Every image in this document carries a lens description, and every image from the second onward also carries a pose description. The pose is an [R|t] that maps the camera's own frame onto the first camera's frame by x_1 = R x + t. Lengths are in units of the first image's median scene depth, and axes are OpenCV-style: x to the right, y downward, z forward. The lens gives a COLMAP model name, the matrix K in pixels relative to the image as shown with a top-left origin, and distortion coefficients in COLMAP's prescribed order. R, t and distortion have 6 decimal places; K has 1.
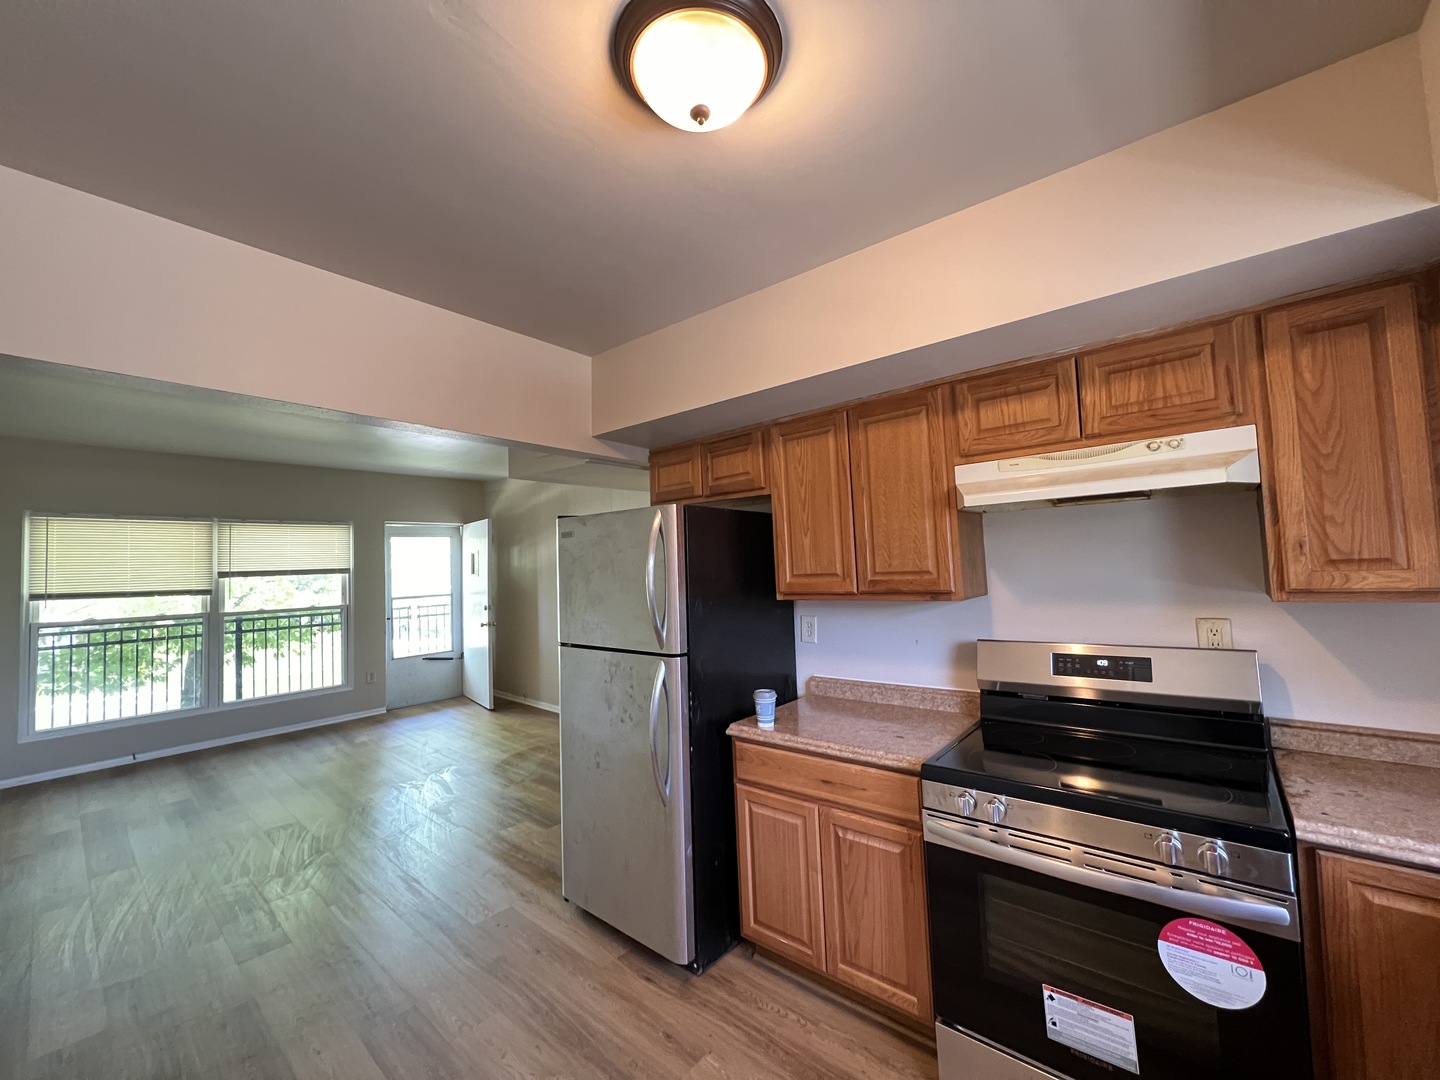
lens RADIAL K [[578.0, 0, 715.9], [0, 578.0, 536.6], [0, 0, 1]] dist [-0.001551, 0.000346]
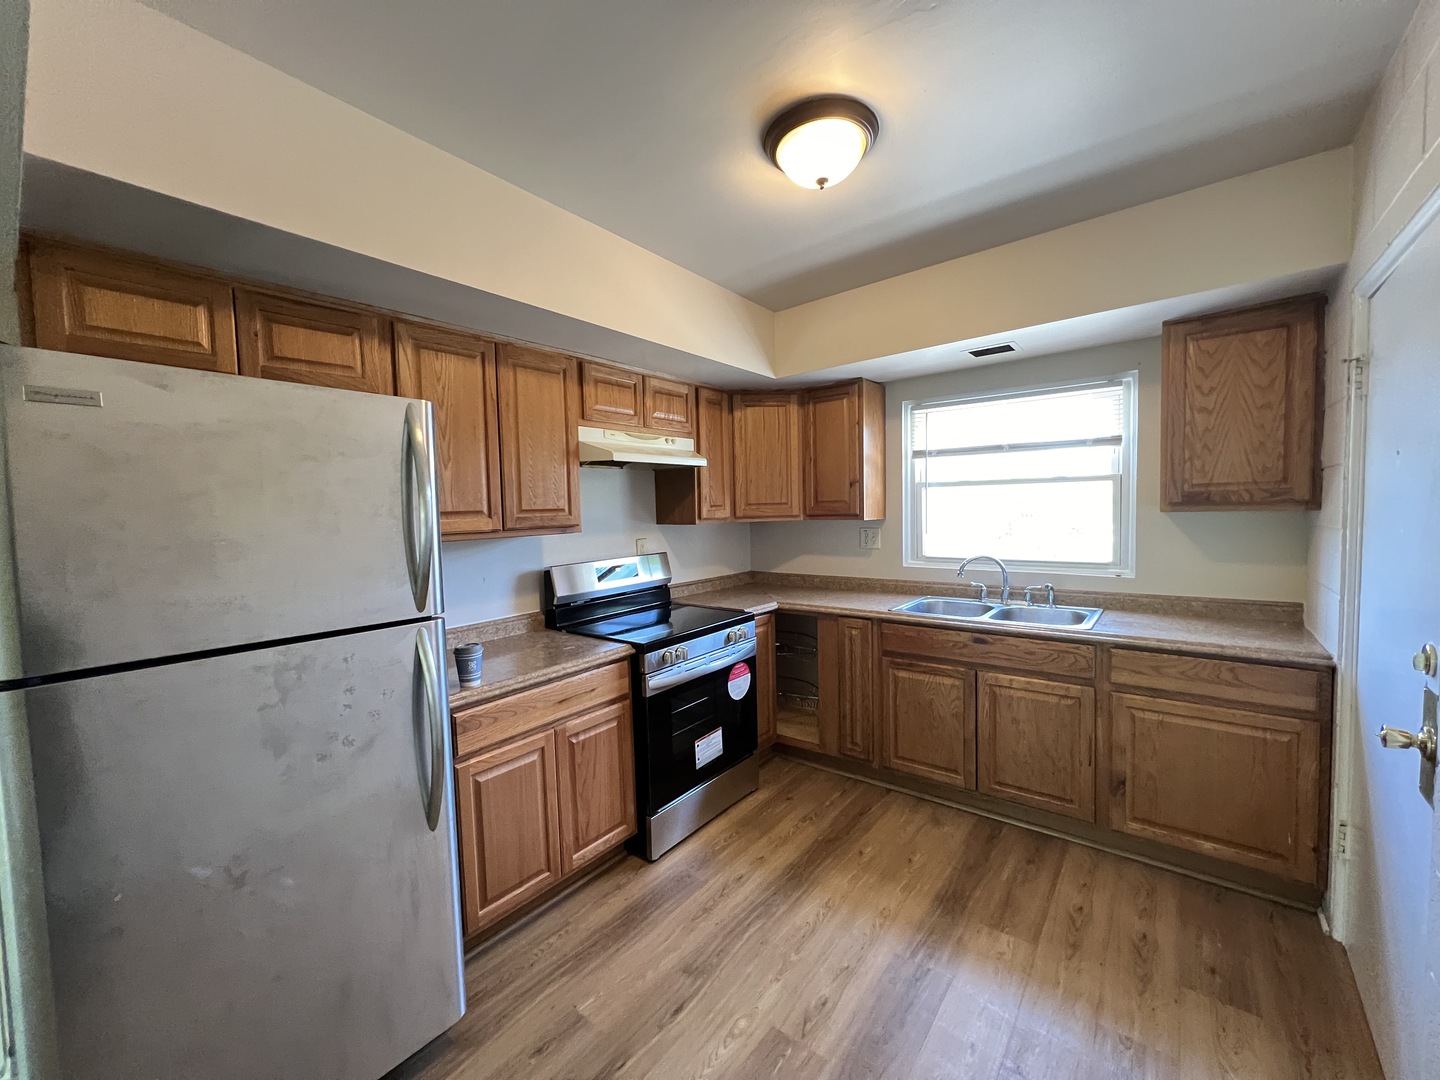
lens RADIAL K [[578.0, 0, 715.9], [0, 578.0, 536.6], [0, 0, 1]] dist [-0.001551, 0.000346]
pose [[-0.034028, -0.010583, 0.999365, -0.911056], [-0.024821, 0.999644, 0.009741, 0.105661], [-0.999113, -0.024474, -0.034278, 0.784205]]
